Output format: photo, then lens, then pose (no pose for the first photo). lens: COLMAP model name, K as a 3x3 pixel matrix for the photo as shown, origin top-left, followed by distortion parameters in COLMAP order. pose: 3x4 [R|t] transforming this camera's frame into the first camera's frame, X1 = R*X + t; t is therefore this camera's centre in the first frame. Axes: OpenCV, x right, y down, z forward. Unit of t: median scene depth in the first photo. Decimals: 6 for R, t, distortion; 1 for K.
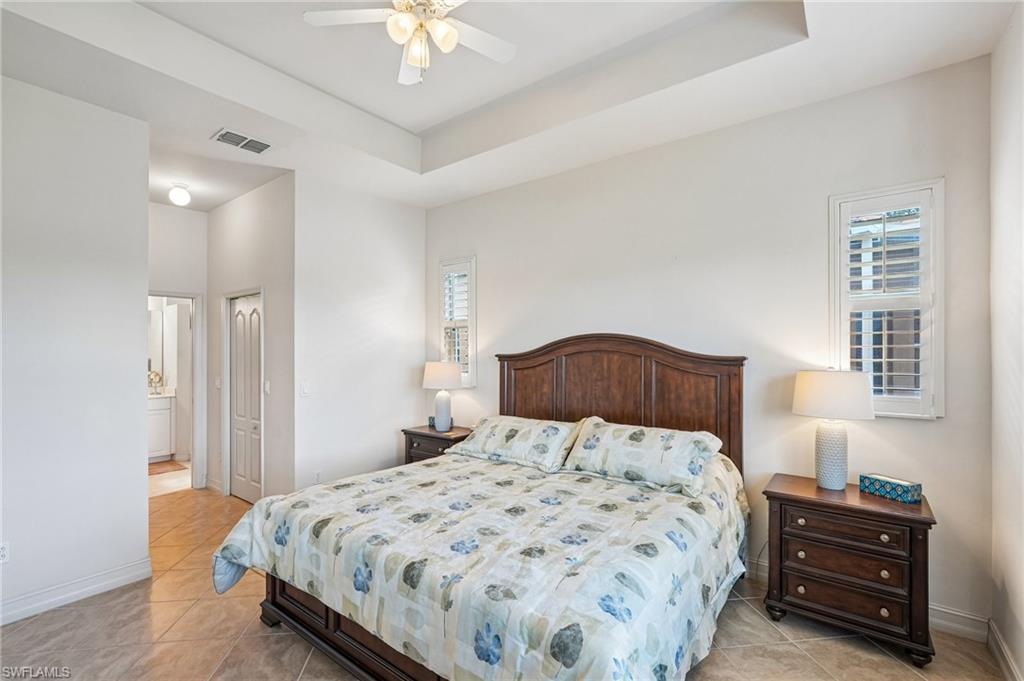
lens RADIAL K [[452.0, 0, 497.1], [0, 452.0, 349.8], [0, 0, 1]] dist [0.002189, 0.000212]
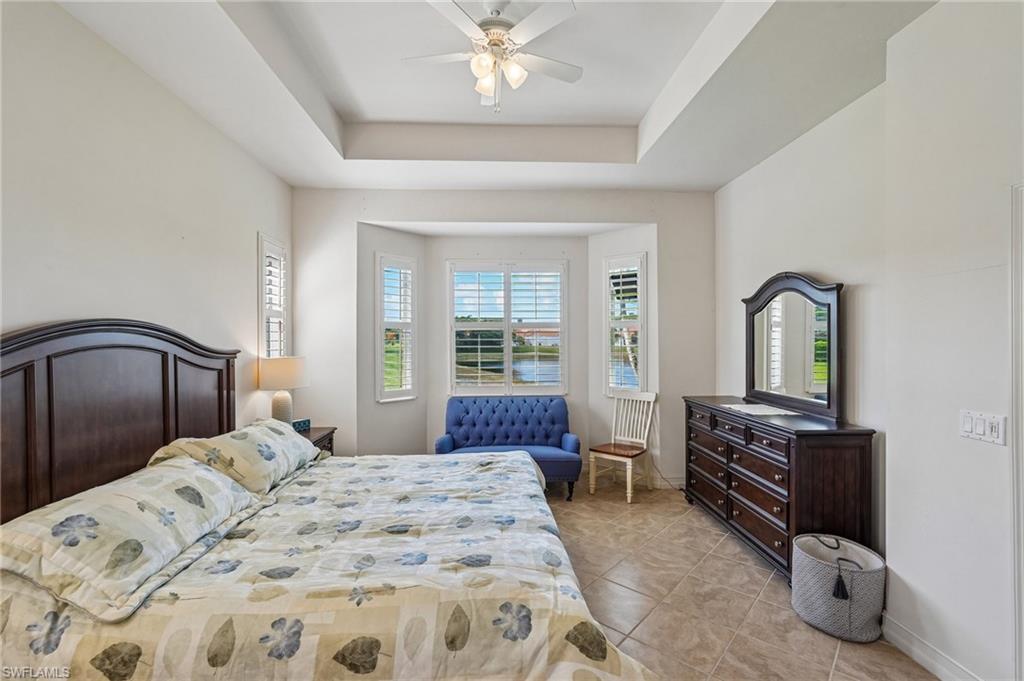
lens RADIAL K [[451.6, 0, 513.5], [0, 451.6, 343.9], [0, 0, 1]] dist [-0.016284, 0.000472]
pose [[-0.660257, -0.001829, 0.751038, -0.624249], [0.004393, 0.999971, 0.006297, -0.002483], [-0.751027, 0.007457, -0.660229, 1.017144]]
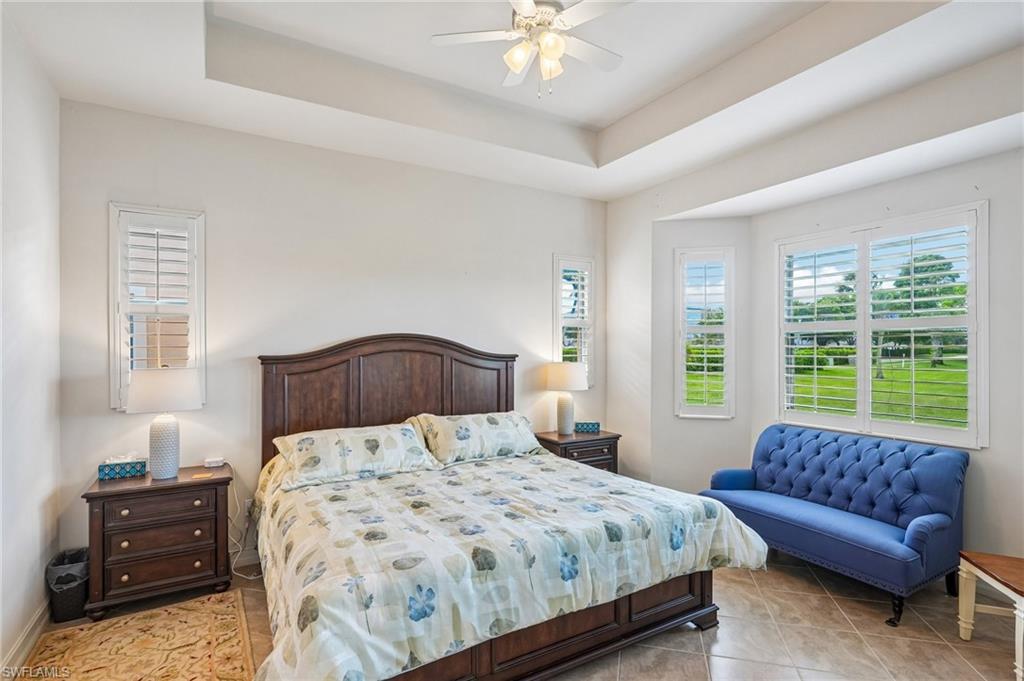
lens RADIAL K [[503.8, 0, 512.9], [0, 503.8, 347.7], [0, 0, 1]] dist [-0.003724, 0.000388]
pose [[0.367630, 0.002116, 0.929970, -0.755165], [-0.000027, 0.999997, -0.002265, -0.001823], [-0.929972, 0.000808, 0.367629, 0.363020]]
